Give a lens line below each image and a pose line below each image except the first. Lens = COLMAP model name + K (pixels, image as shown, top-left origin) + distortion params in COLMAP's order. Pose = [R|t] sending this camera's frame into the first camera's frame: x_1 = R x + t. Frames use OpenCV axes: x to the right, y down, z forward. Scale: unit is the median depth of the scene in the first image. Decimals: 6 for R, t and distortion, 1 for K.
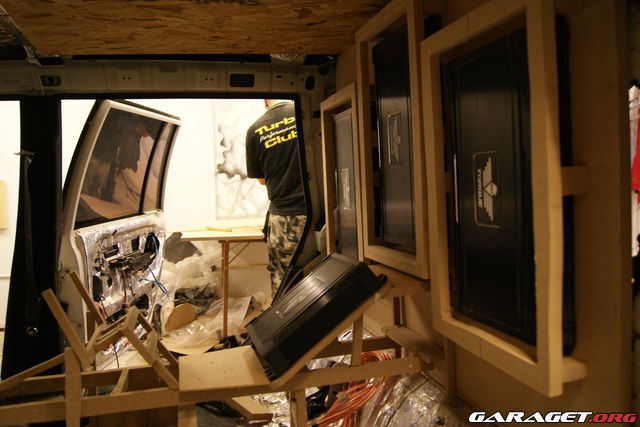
lens RADIAL K [[494.3, 0, 320.0], [0, 494.3, 213.5], [0, 0, 1]] dist [-0.076054, 0.001060]
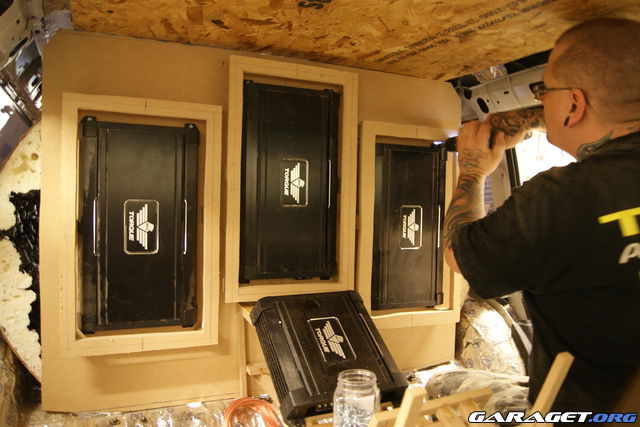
lens RADIAL K [[494.3, 0, 320.0], [0, 494.3, 213.5], [0, 0, 1]] dist [-0.076054, 0.001060]
pose [[-0.143721, 0.035861, 0.988968, -1.324994], [0.054654, 0.998106, -0.028250, -0.065045], [-0.988108, 0.049991, -0.145409, 1.550262]]
